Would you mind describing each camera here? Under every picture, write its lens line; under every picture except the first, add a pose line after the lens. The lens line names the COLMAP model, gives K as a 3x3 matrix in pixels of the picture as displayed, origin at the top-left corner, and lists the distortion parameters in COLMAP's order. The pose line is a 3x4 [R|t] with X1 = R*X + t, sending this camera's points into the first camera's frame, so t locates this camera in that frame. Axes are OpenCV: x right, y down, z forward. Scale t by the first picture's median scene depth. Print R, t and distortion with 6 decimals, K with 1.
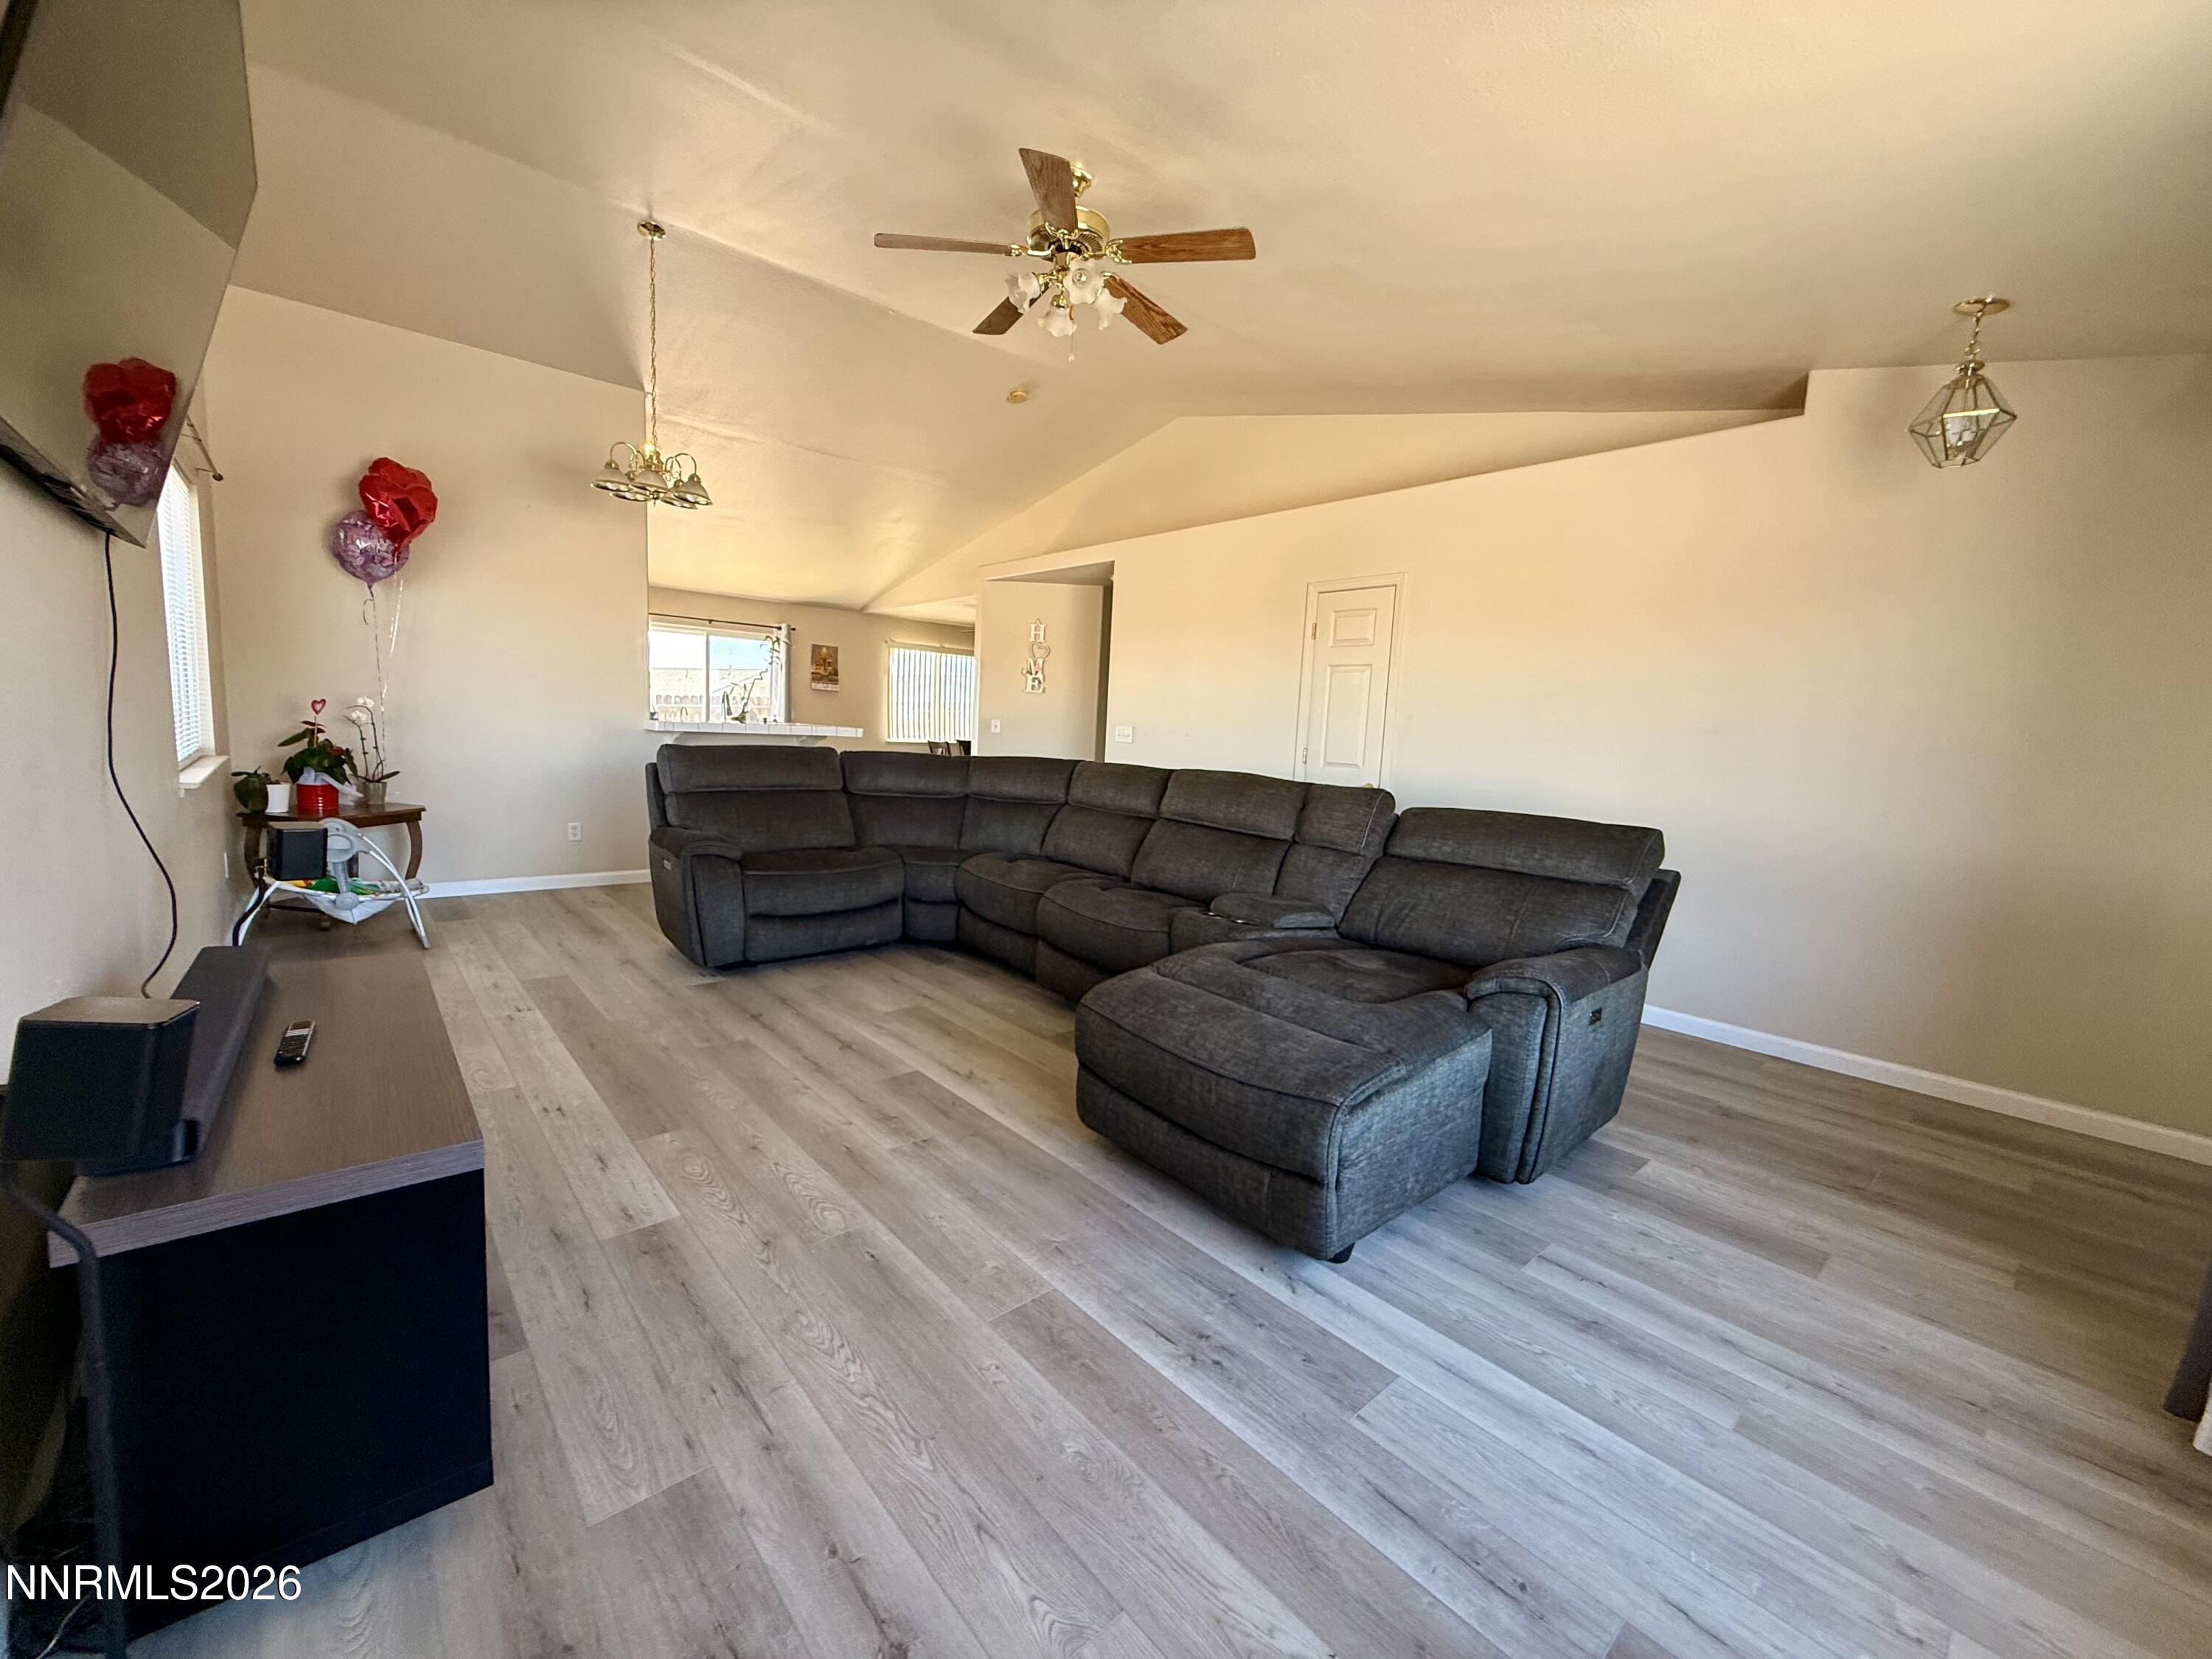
lens RADIAL K [[874.6, 0, 1104.3], [0, 874.6, 827.3], [0, 0, 1]] dist [-0.001928, 0.000420]
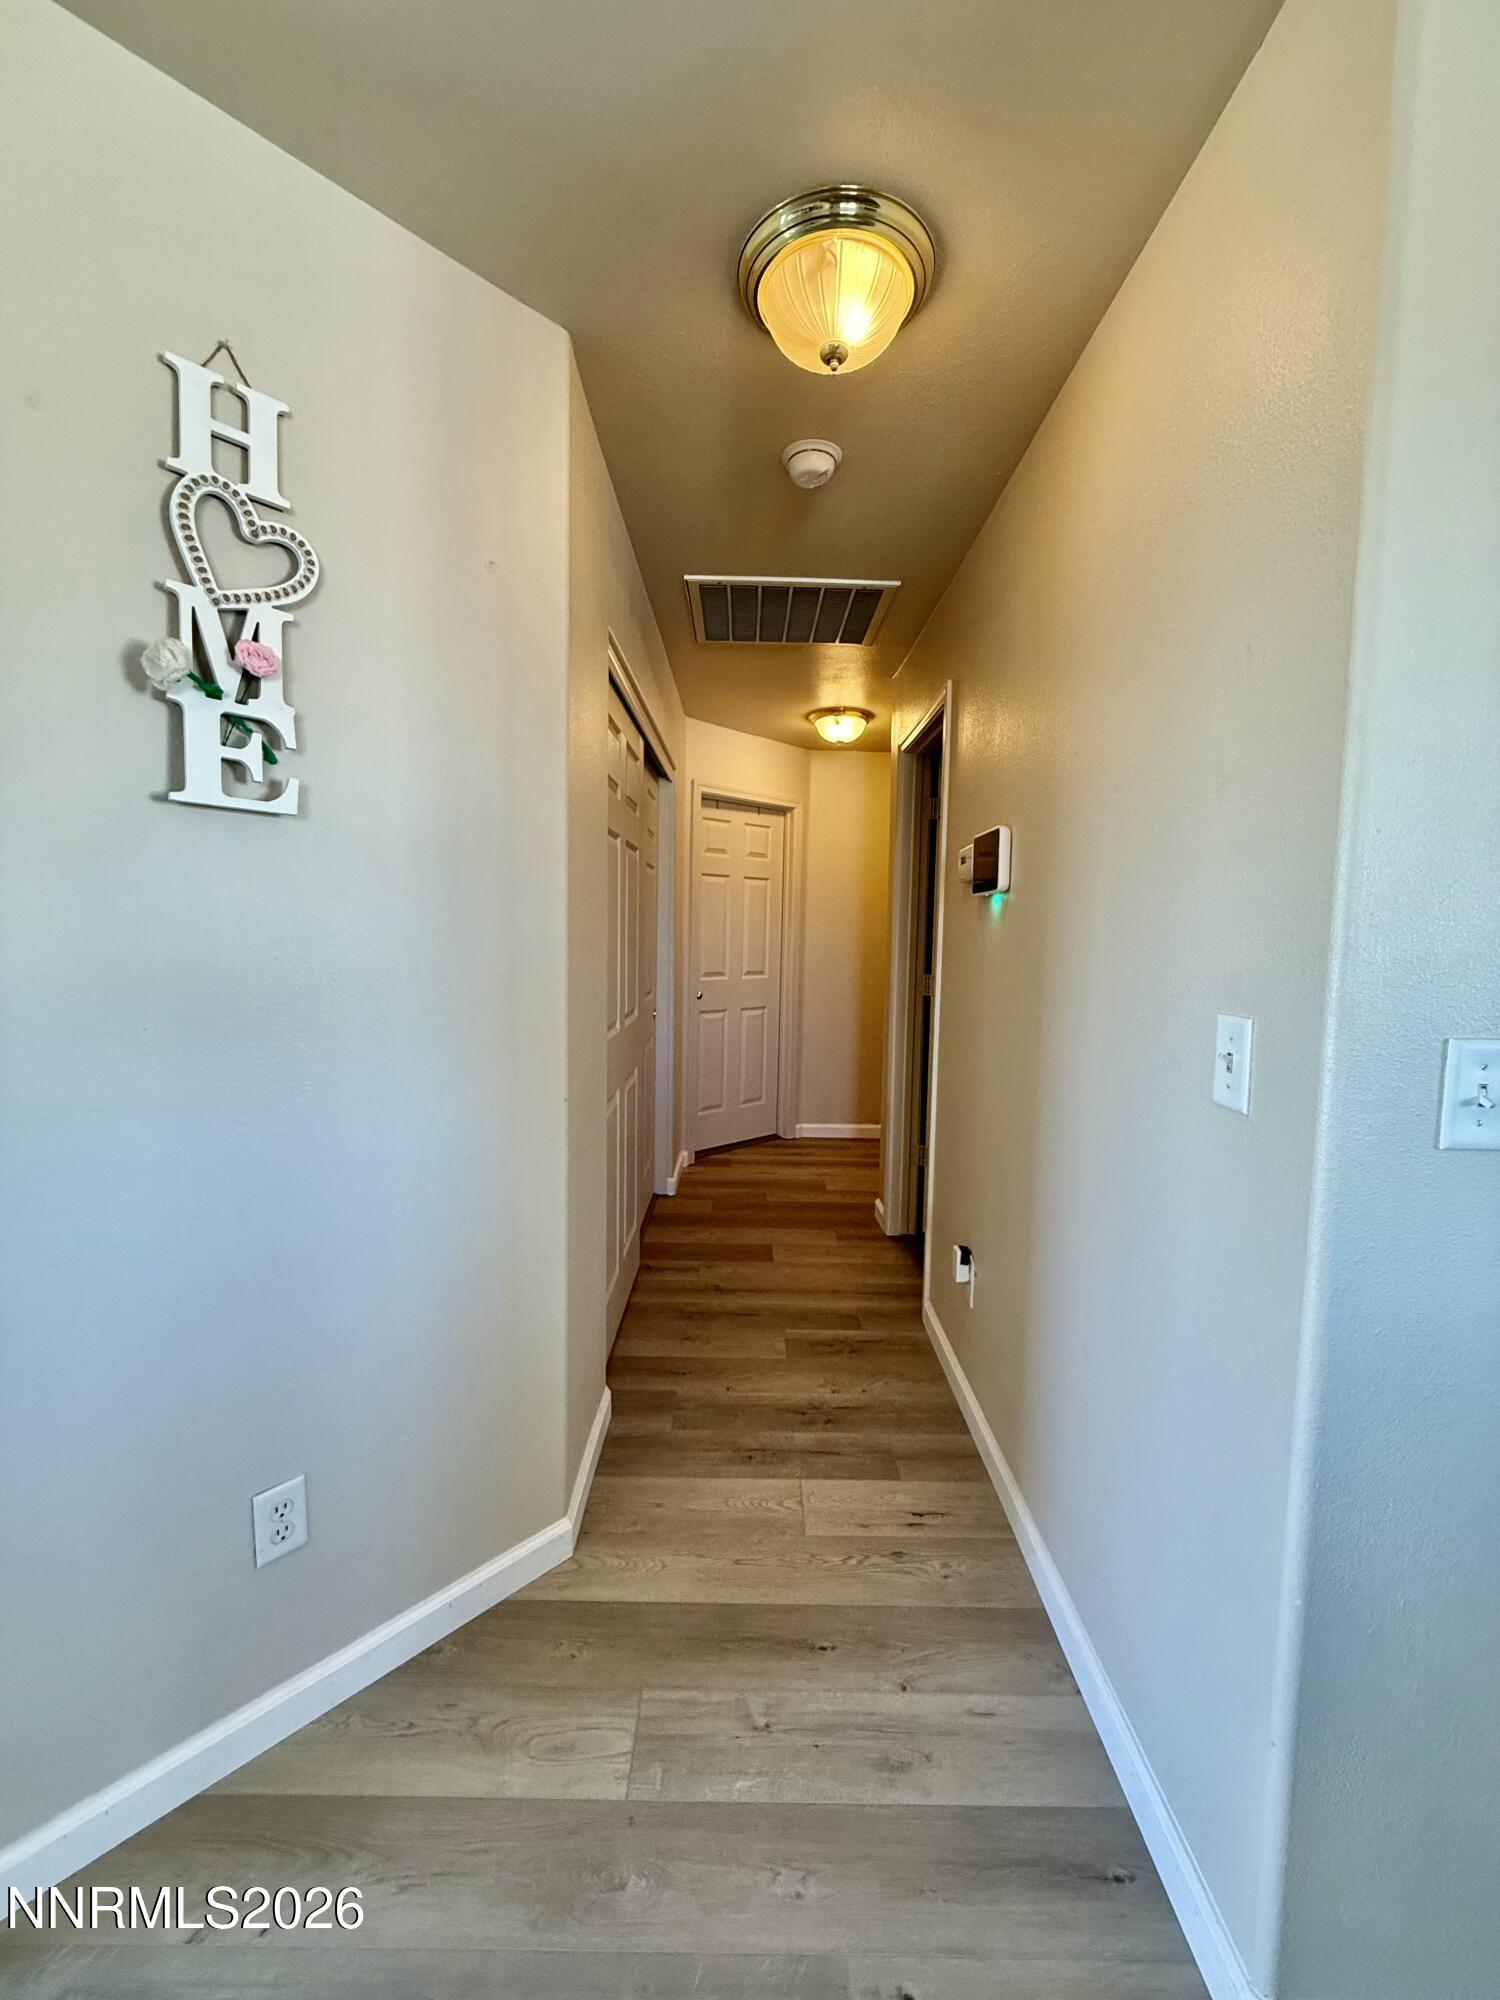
lens RADIAL K [[790.8, 0, 749.7], [0, 790.8, 991.0], [0, 0, 1]] dist [-0.001928, 0.000420]
pose [[0.667532, -0.094703, 0.738534, -0.268189], [0.101201, 0.994214, 0.036018, -0.243103], [-0.737671, 0.050697, 0.673254, 1.739854]]
